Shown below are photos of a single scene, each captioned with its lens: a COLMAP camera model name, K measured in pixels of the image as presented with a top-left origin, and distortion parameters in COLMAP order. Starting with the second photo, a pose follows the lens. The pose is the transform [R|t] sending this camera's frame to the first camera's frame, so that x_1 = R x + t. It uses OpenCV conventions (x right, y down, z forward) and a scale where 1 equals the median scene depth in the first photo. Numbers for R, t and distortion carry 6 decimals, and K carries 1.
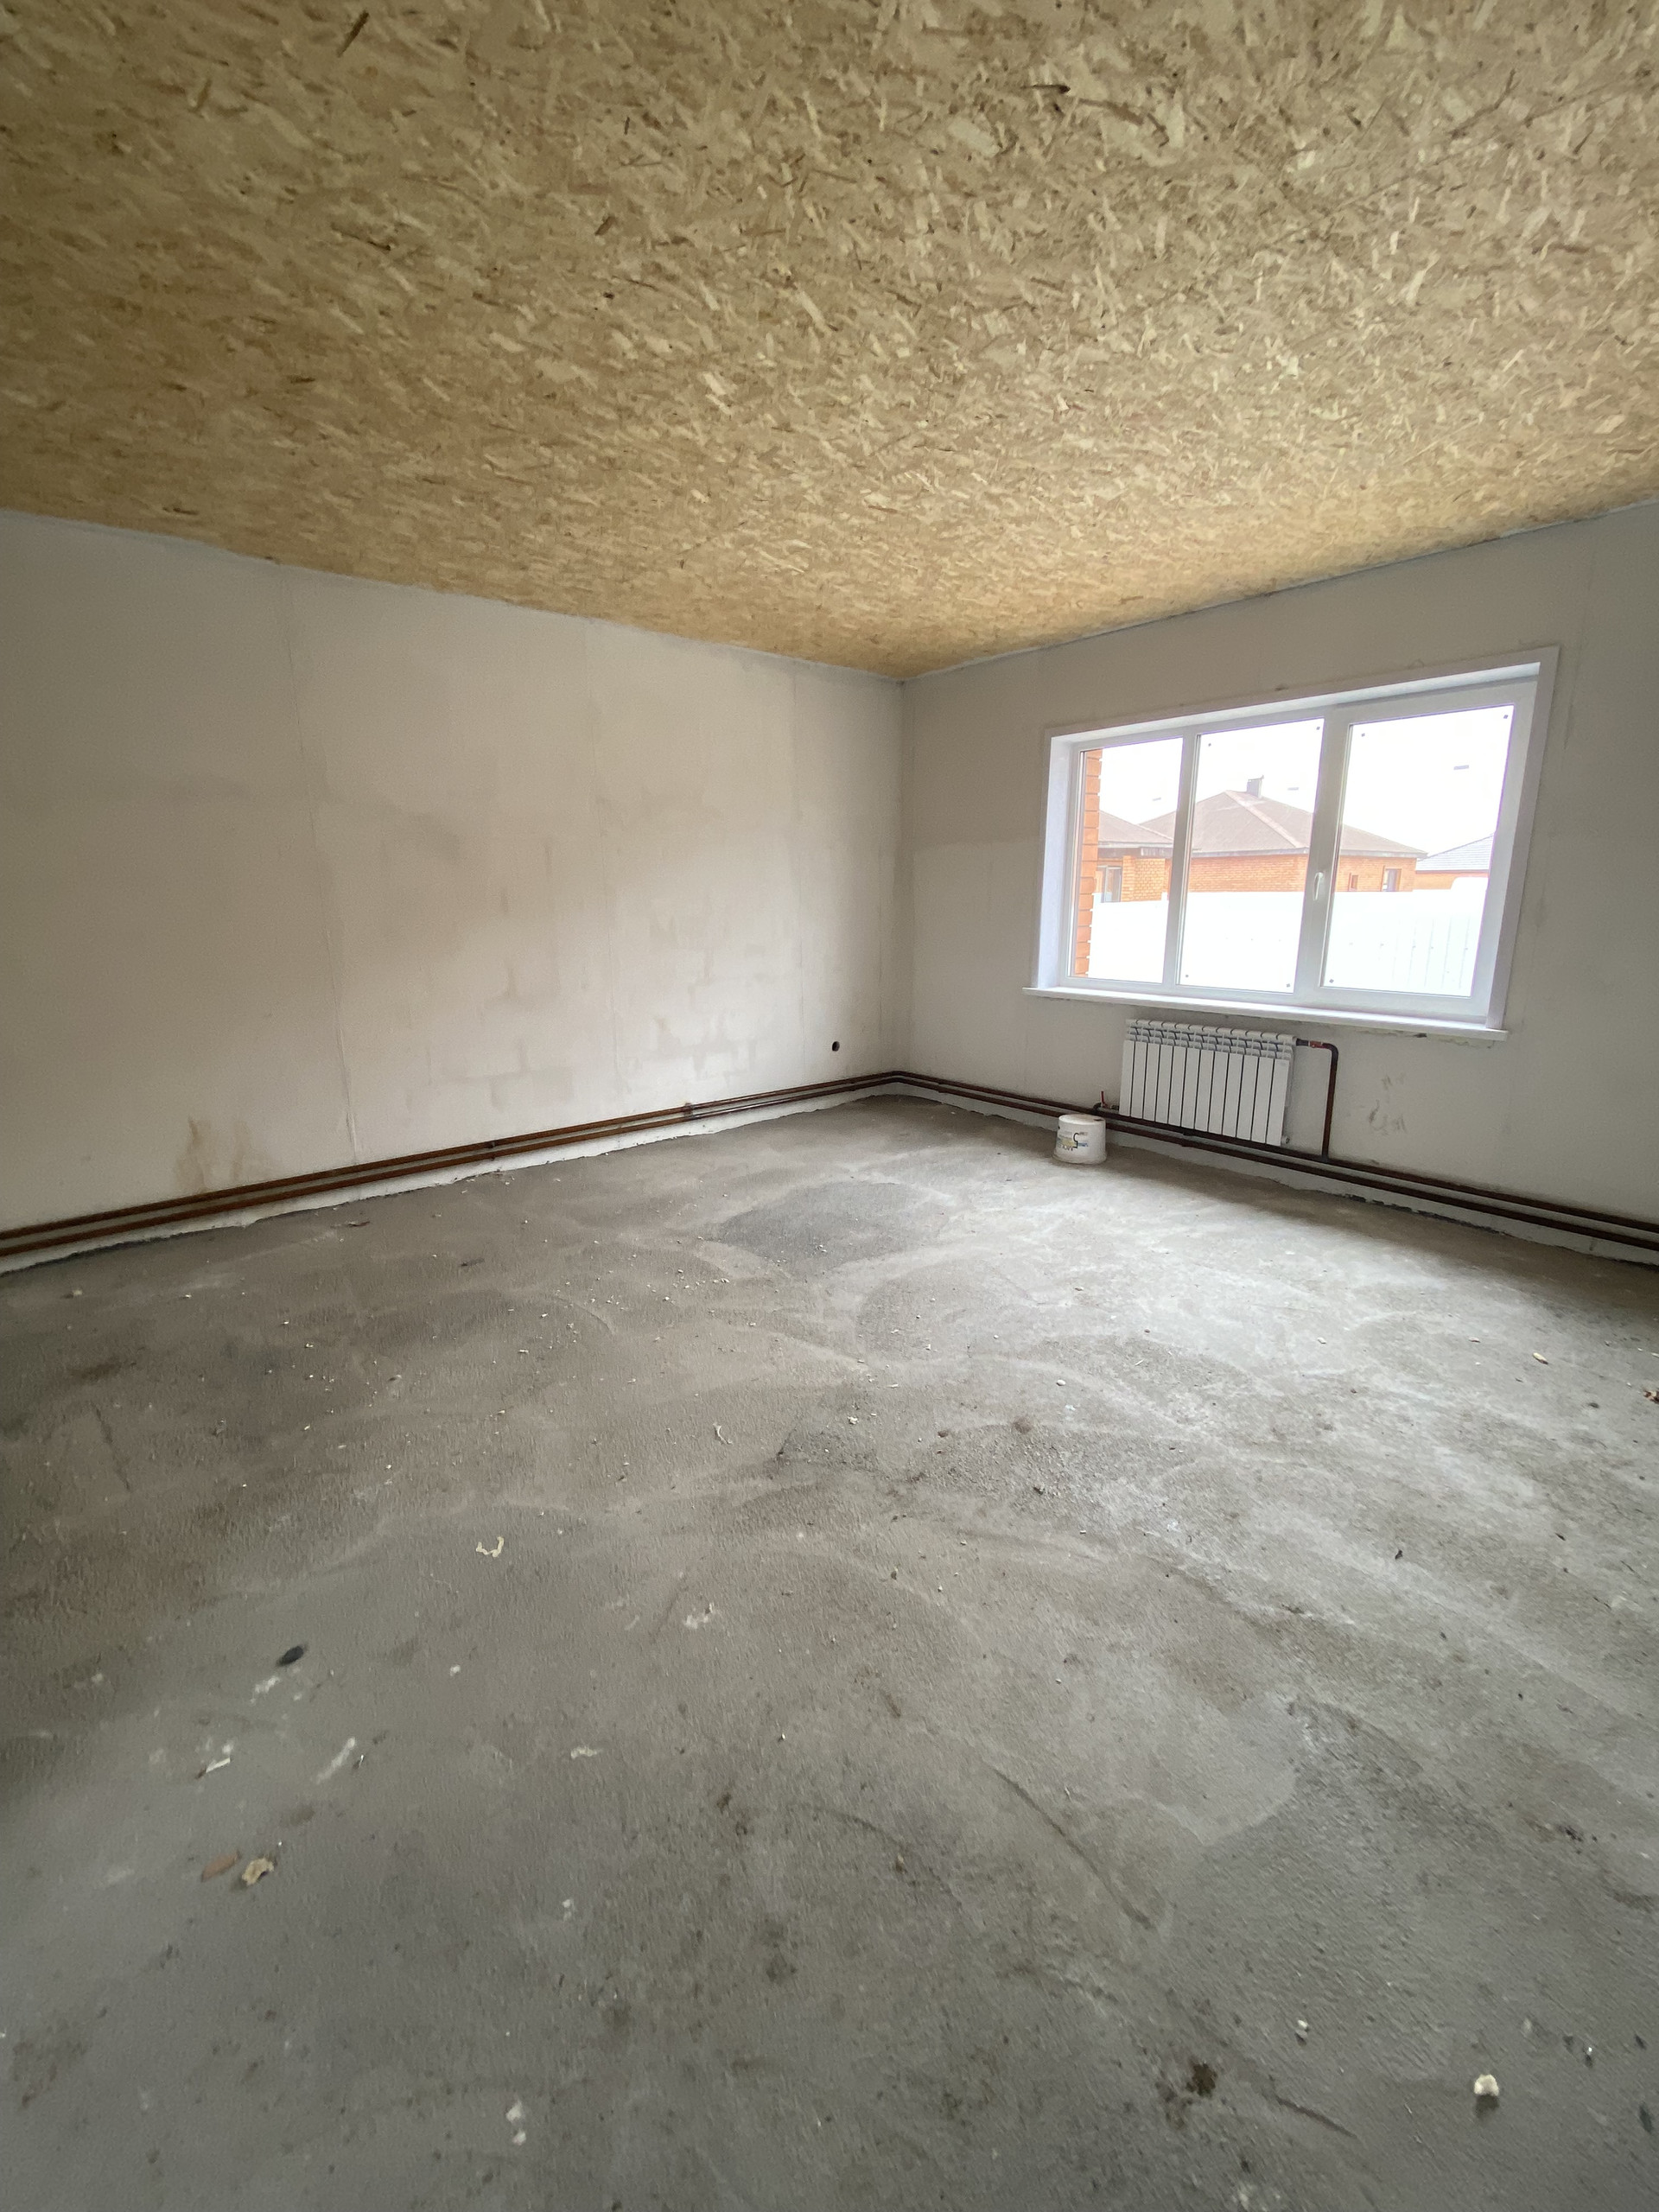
lens RADIAL K [[894.4, 0, 841.6], [0, 894.4, 1095.5], [0, 0, 1]] dist [-0.028148, -0.000211]
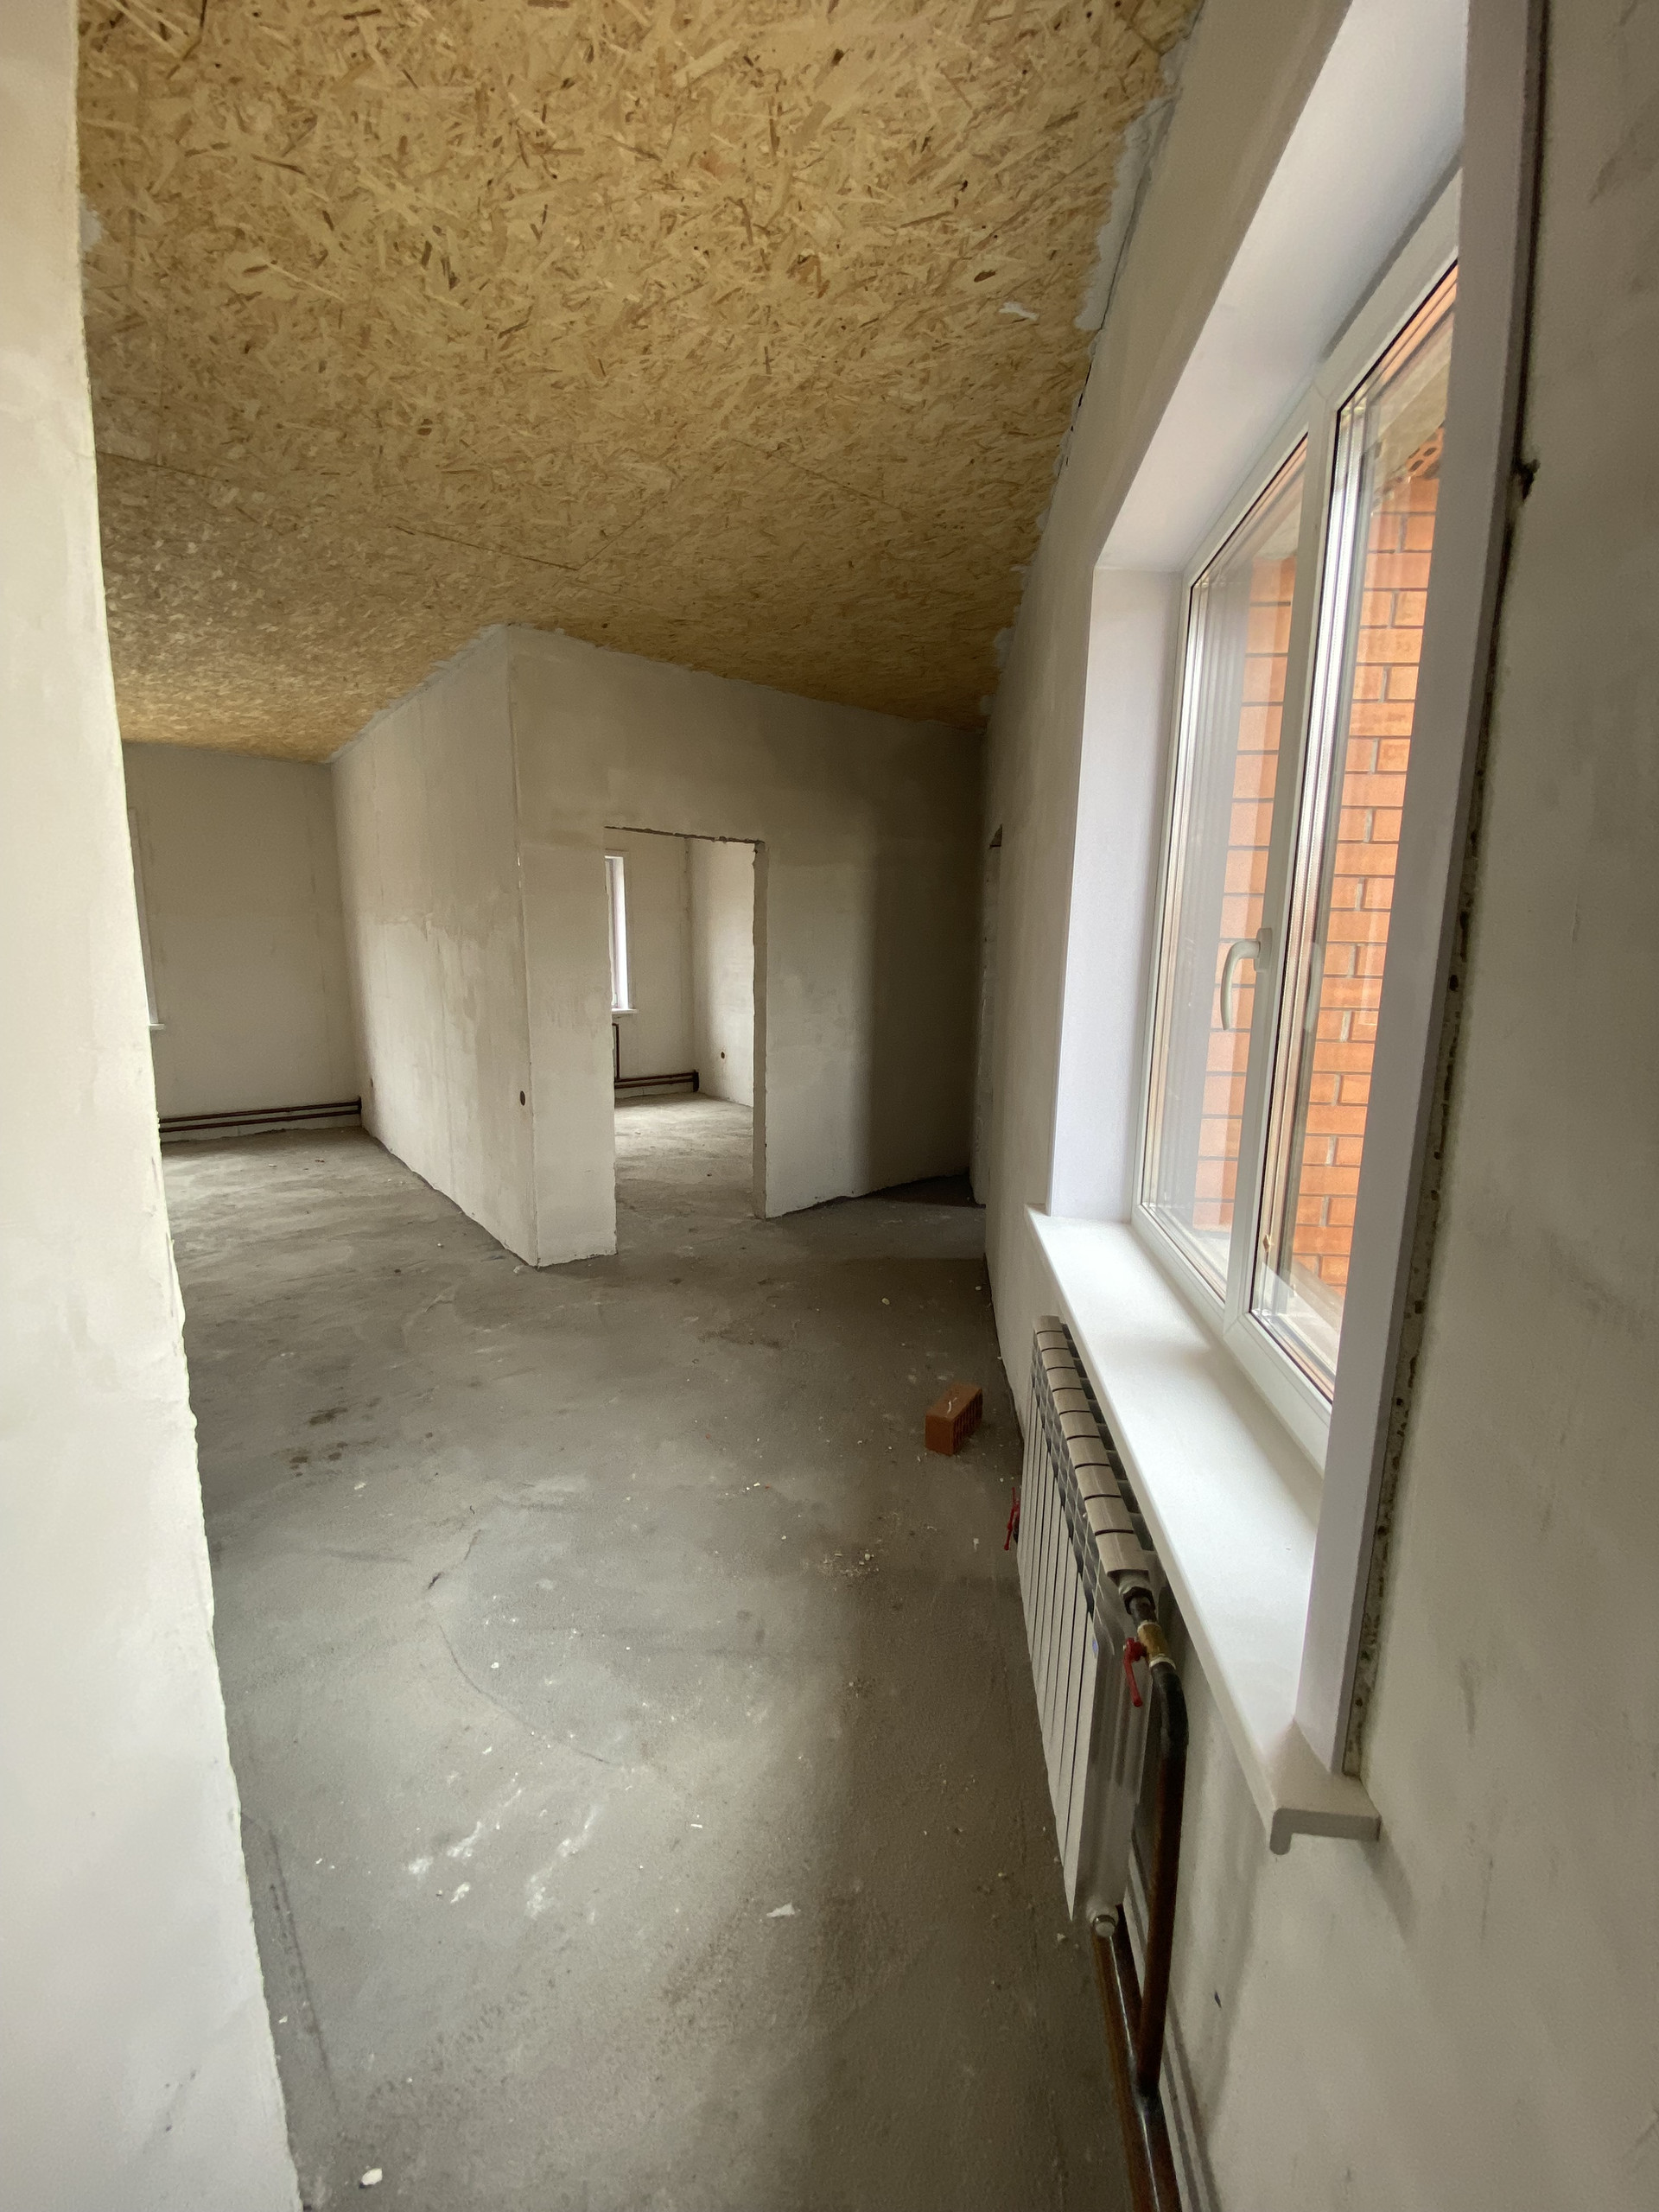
lens RADIAL K [[894.4, 0, 841.6], [0, 894.4, 1095.5], [0, 0, 1]] dist [-0.028148, -0.000211]
pose [[0.024947, -0.157529, 0.987199, -0.819129], [0.208896, 0.966528, 0.148951, 0.071702], [-0.977620, 0.202506, 0.057019, -0.317758]]
